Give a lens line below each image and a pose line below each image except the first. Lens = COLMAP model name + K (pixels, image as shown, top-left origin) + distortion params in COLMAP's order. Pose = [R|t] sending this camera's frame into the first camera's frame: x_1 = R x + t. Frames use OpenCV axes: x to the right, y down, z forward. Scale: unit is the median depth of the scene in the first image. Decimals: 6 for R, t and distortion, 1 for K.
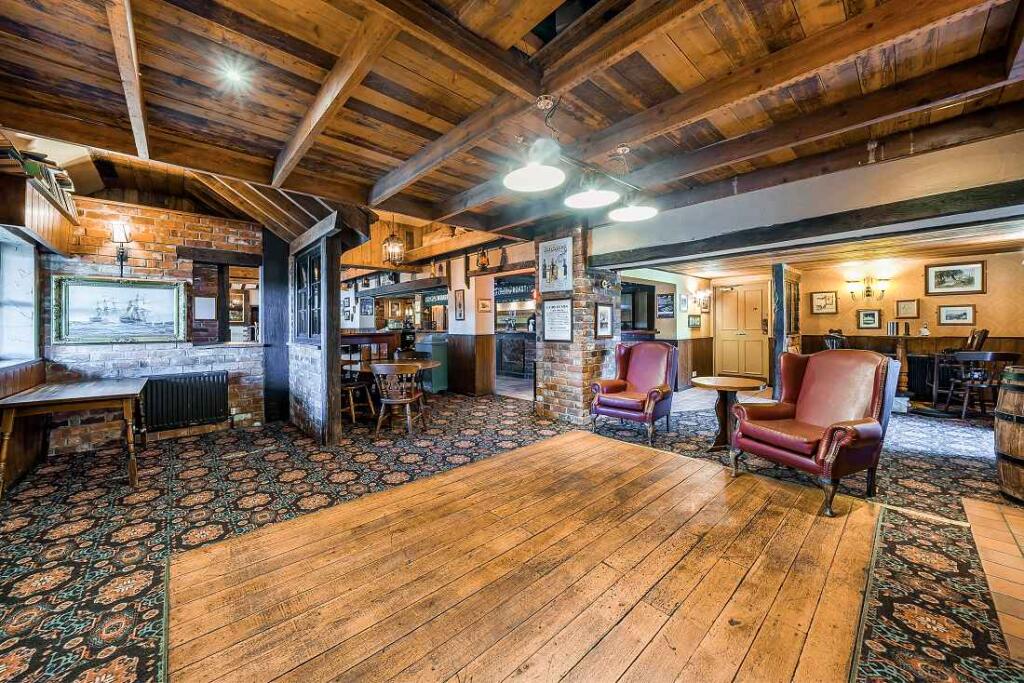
lens RADIAL K [[353.9, 0, 497.5], [0, 353.9, 320.8], [0, 0, 1]] dist [0.000456, 0.000028]
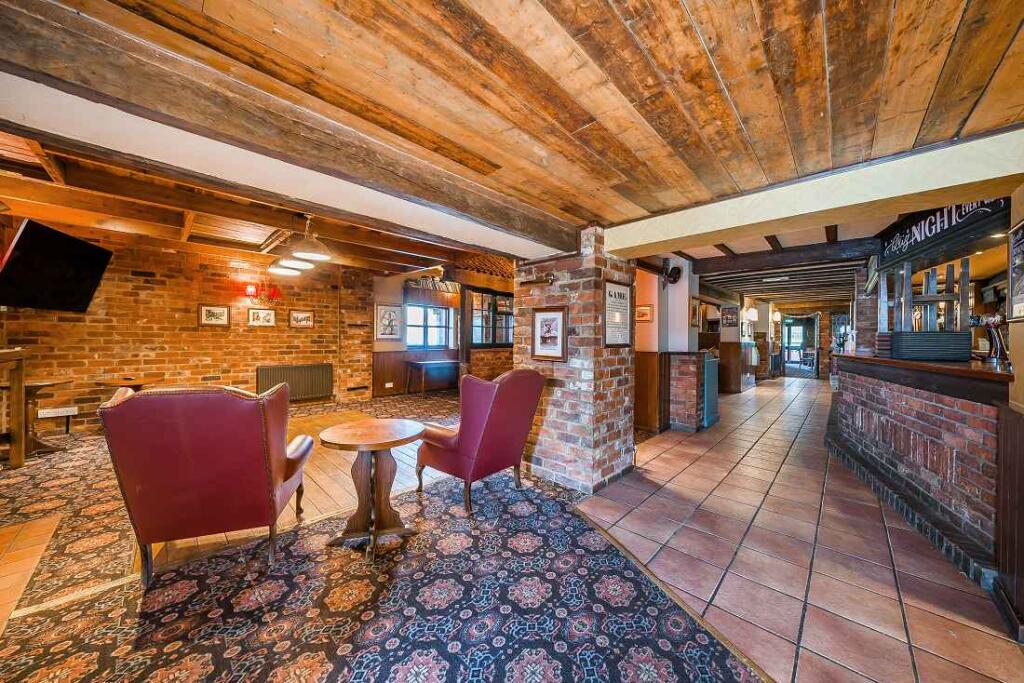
lens RADIAL K [[353.9, 0, 511.1], [0, 353.9, 338.7], [0, 0, 1]] dist [0.000456, 0.000028]
pose [[0.073614, 0.008244, -0.997253, 0.971514], [-0.004916, 0.999957, 0.007903, 0.004387], [0.997275, 0.004320, 0.073651, 0.896745]]
